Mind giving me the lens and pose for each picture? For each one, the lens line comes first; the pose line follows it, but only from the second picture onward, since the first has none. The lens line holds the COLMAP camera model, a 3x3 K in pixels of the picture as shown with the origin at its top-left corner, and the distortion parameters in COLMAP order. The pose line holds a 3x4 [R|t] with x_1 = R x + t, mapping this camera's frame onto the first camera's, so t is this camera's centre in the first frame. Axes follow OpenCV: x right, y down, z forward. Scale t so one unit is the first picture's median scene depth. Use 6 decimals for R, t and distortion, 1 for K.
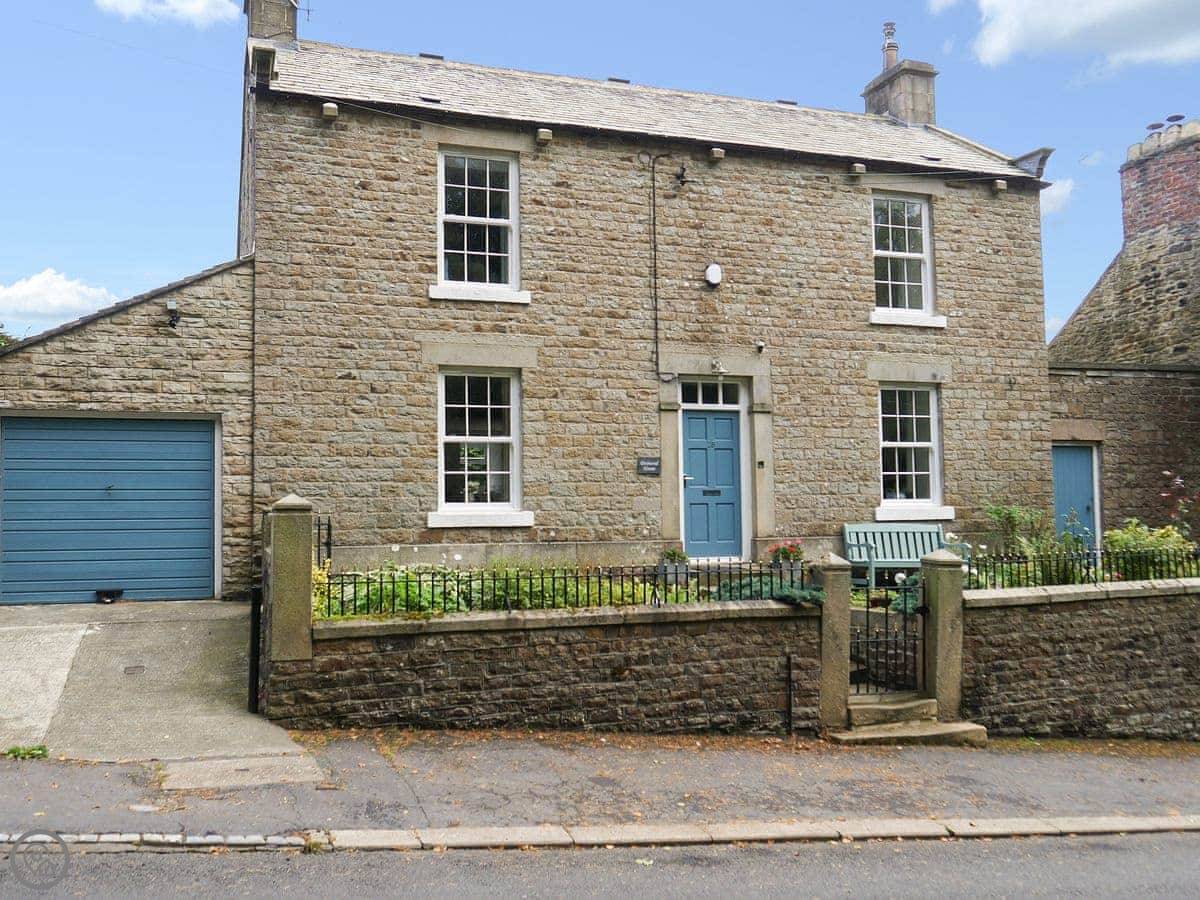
lens RADIAL K [[1123.0, 0, 598.3], [0, 1123.0, 443.0], [0, 0, 1]] dist [-0.096905, 0.000000]
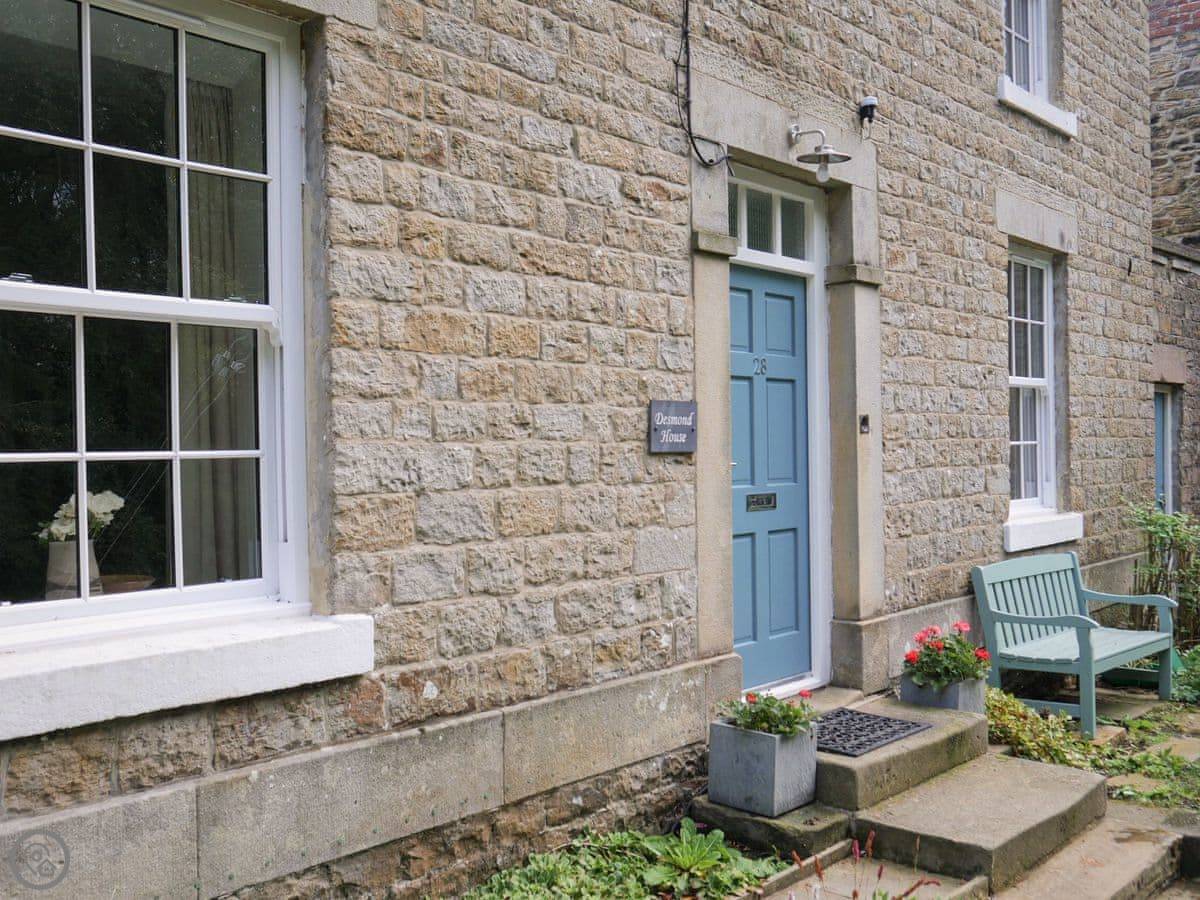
lens RADIAL K [[1237.9, 0, 598.3], [0, 1237.9, 452.5], [0, 0, 1]] dist [-0.014217, 0.000000]
pose [[0.875016, 0.001507, 0.484092, -0.139789], [-0.032896, 0.997869, 0.056354, 0.008496], [-0.482975, -0.065235, 0.873201, 0.711134]]
